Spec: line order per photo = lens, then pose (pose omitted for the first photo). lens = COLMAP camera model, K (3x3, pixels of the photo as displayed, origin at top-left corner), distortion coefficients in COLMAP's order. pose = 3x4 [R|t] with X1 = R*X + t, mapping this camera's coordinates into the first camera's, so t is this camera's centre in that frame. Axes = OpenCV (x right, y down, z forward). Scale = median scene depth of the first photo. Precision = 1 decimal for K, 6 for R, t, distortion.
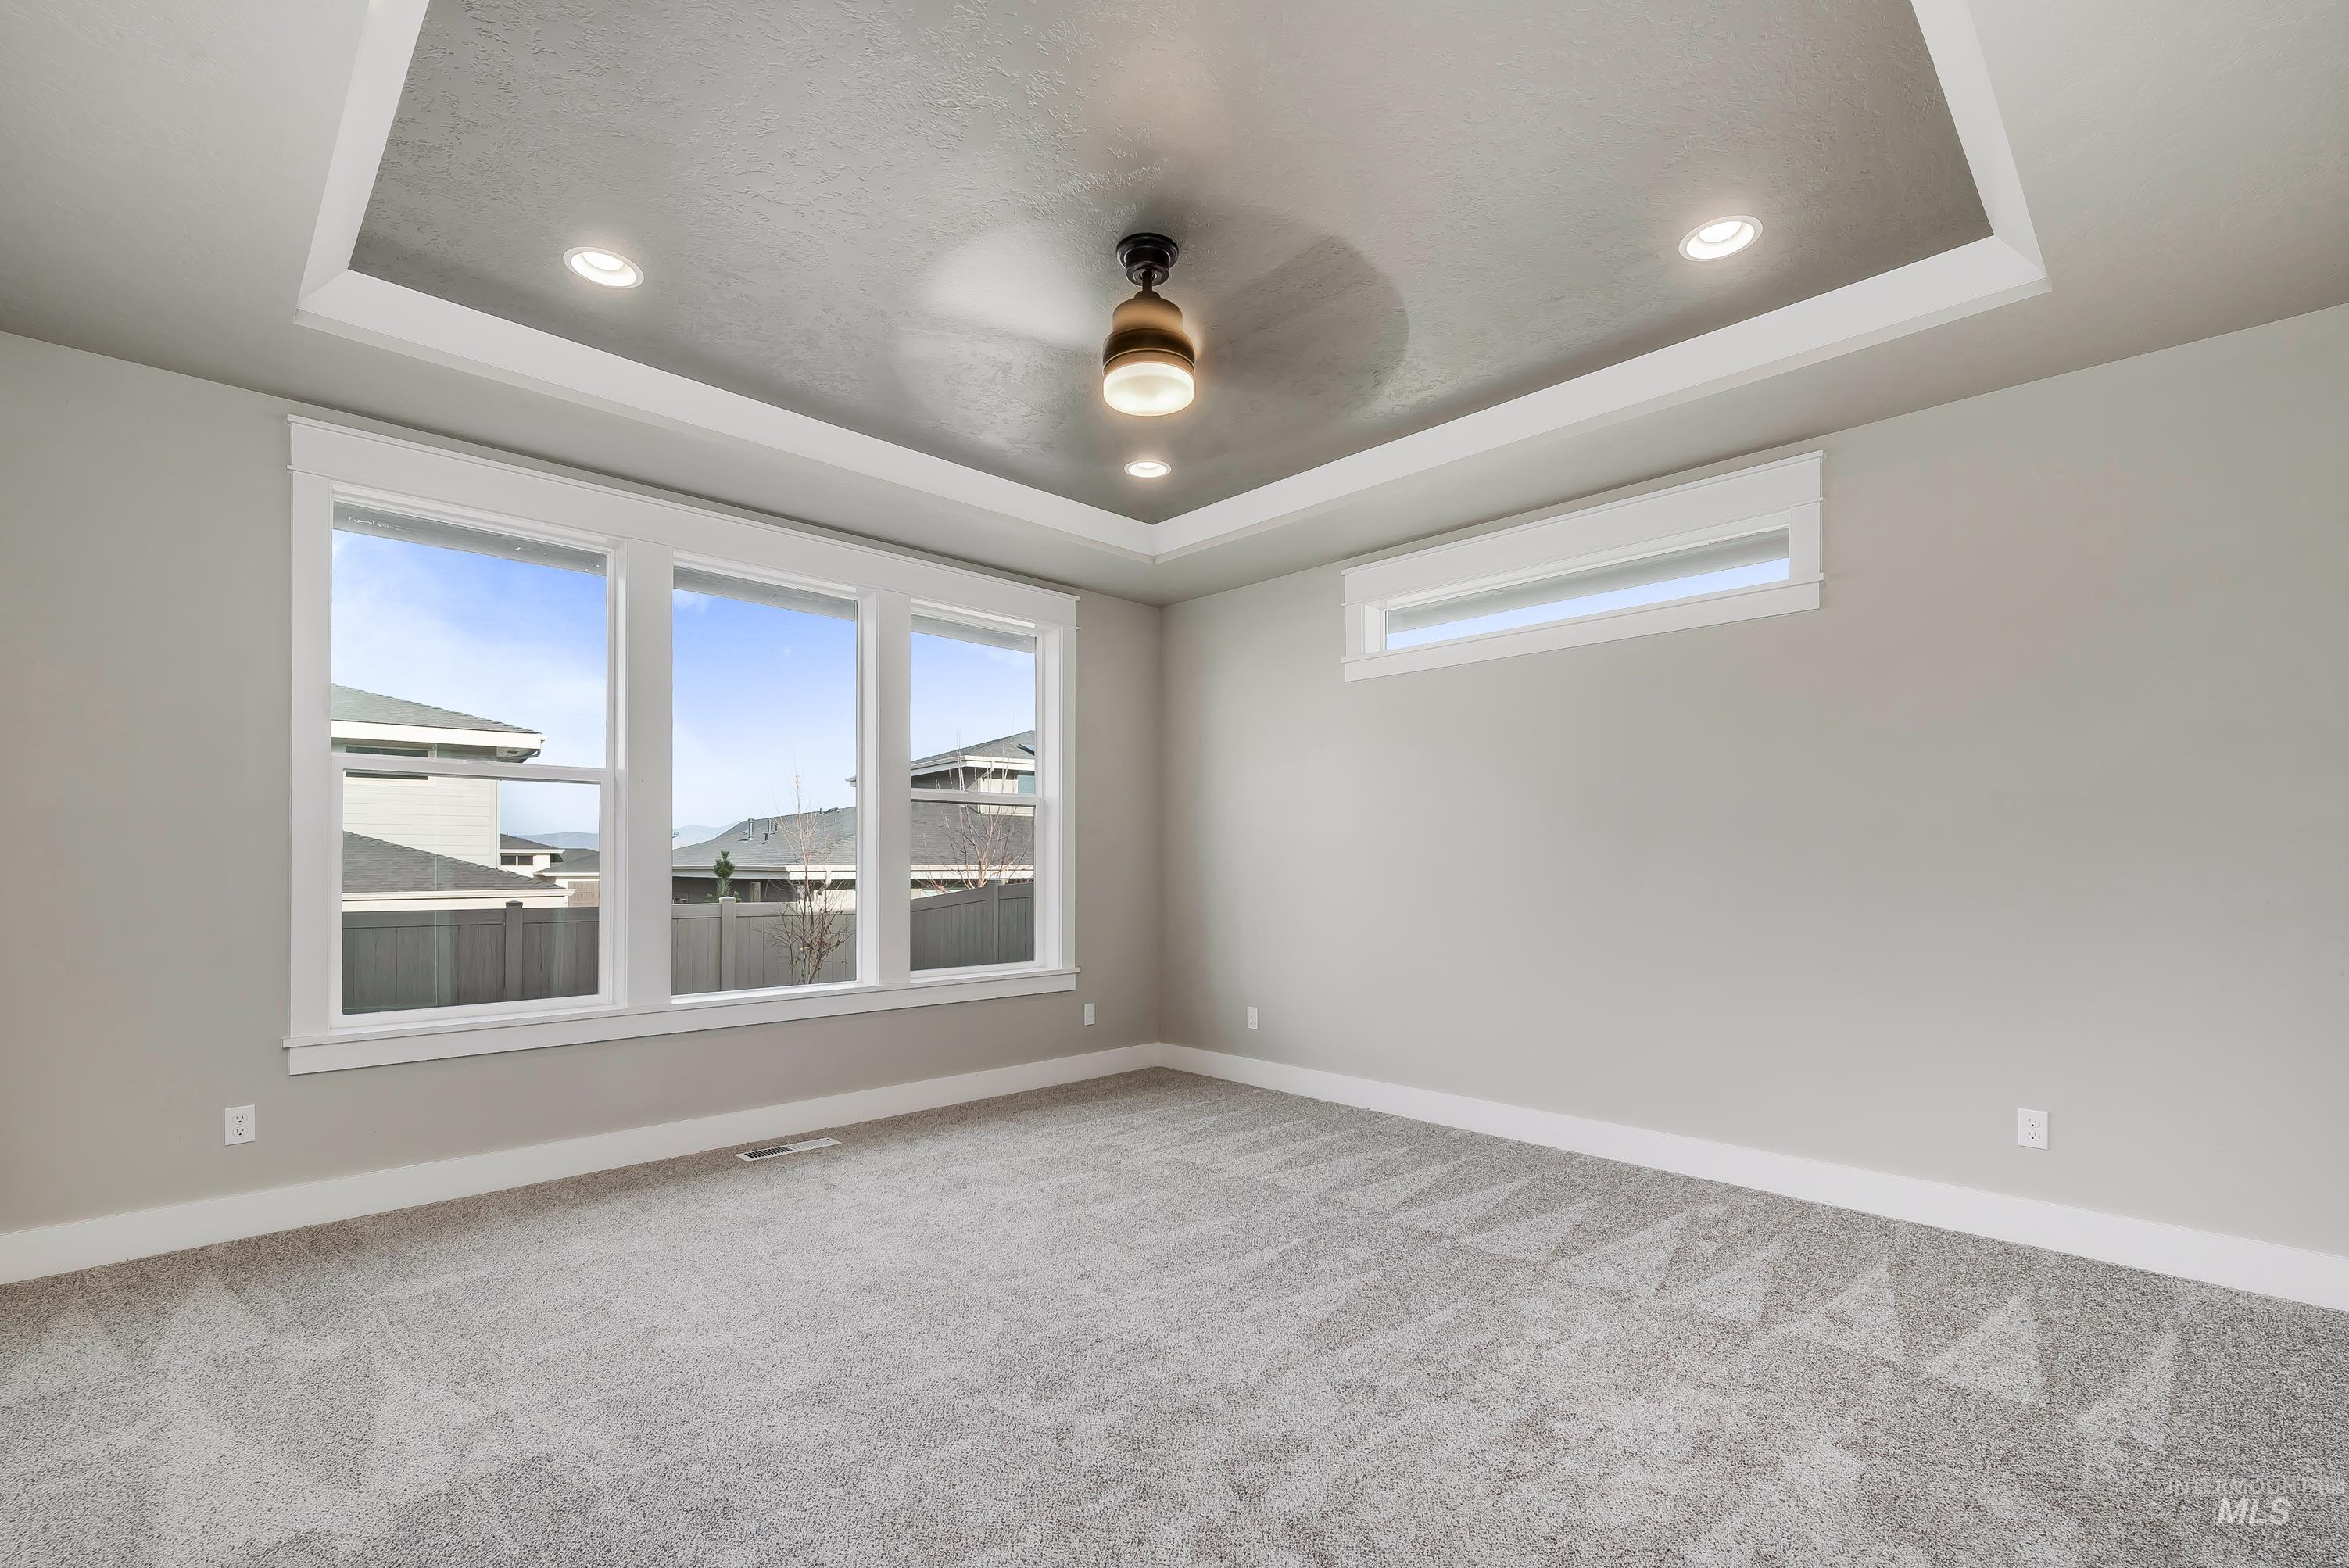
lens RADIAL K [[1020.2, 0, 1191.2], [0, 1020.2, 860.0], [0, 0, 1]] dist [0.003365, 0.000155]
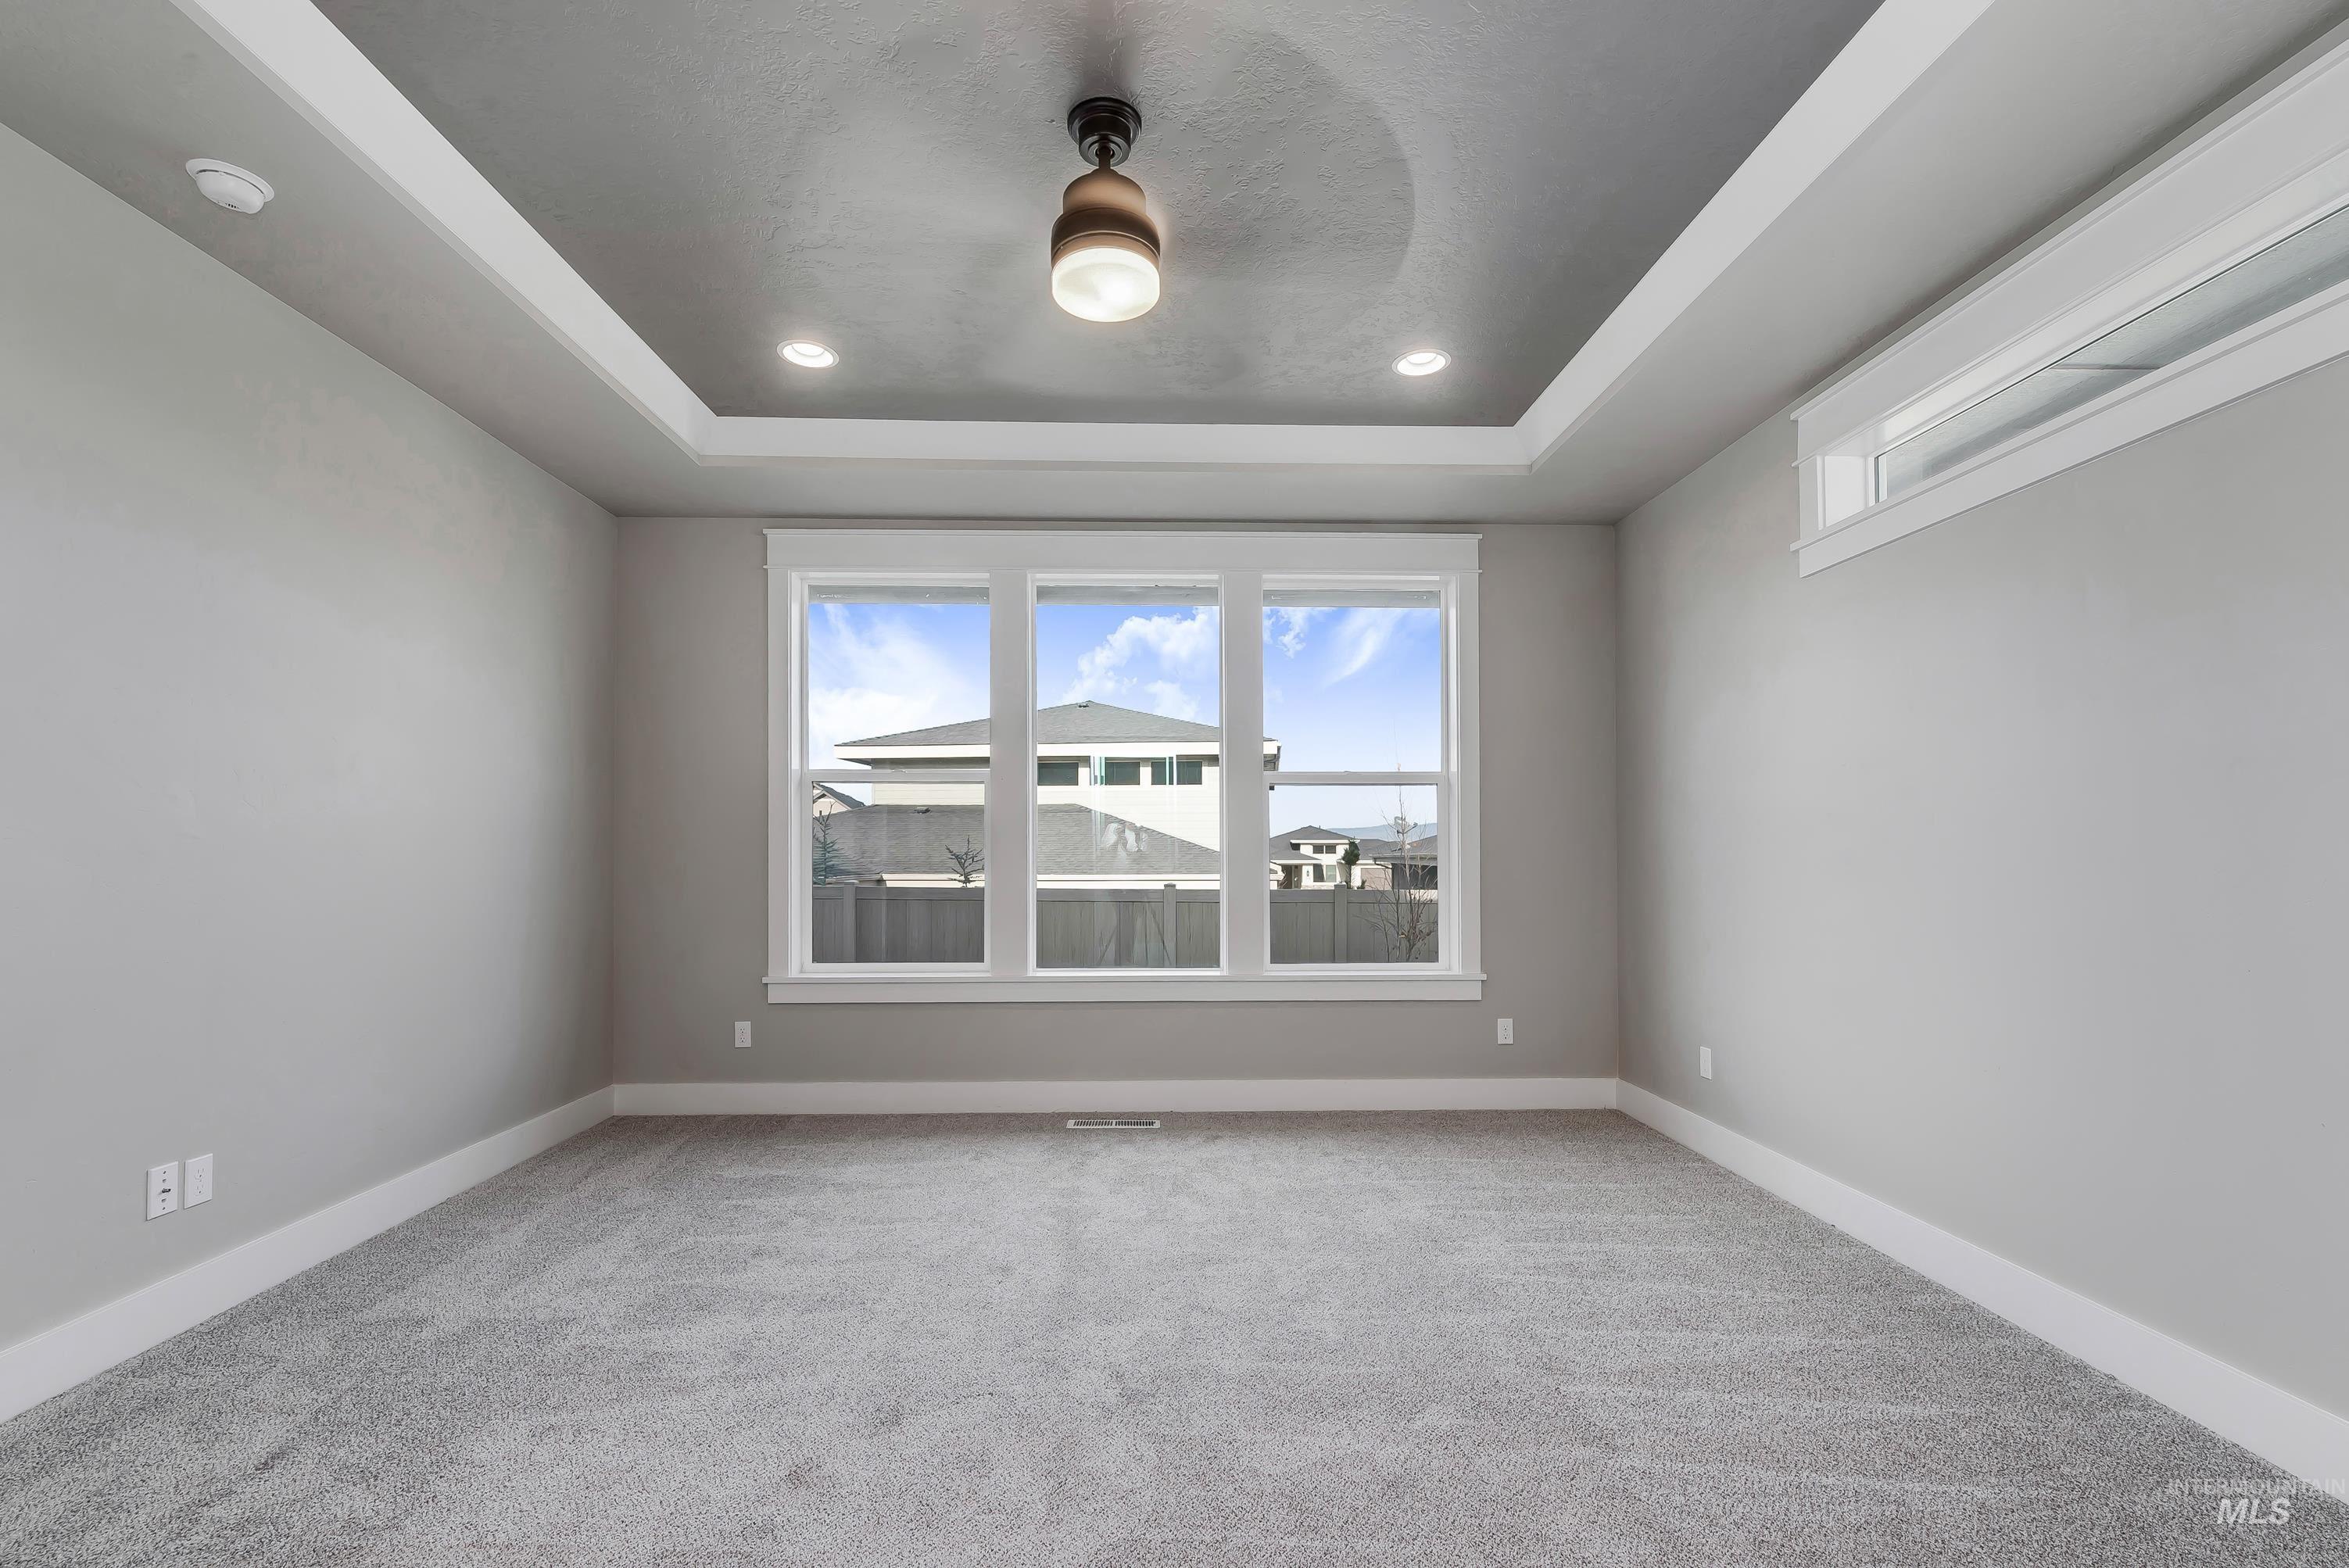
lens RADIAL K [[1020.2, 0, 1147.6], [0, 1020.2, 853.2], [0, 0, 1]] dist [0.003365, 0.000155]
pose [[0.735184, -0.000331, -0.677868, 0.289953], [0.003414, 0.999989, 0.003215, 0.001882], [0.677860, -0.004678, 0.735177, 0.216491]]
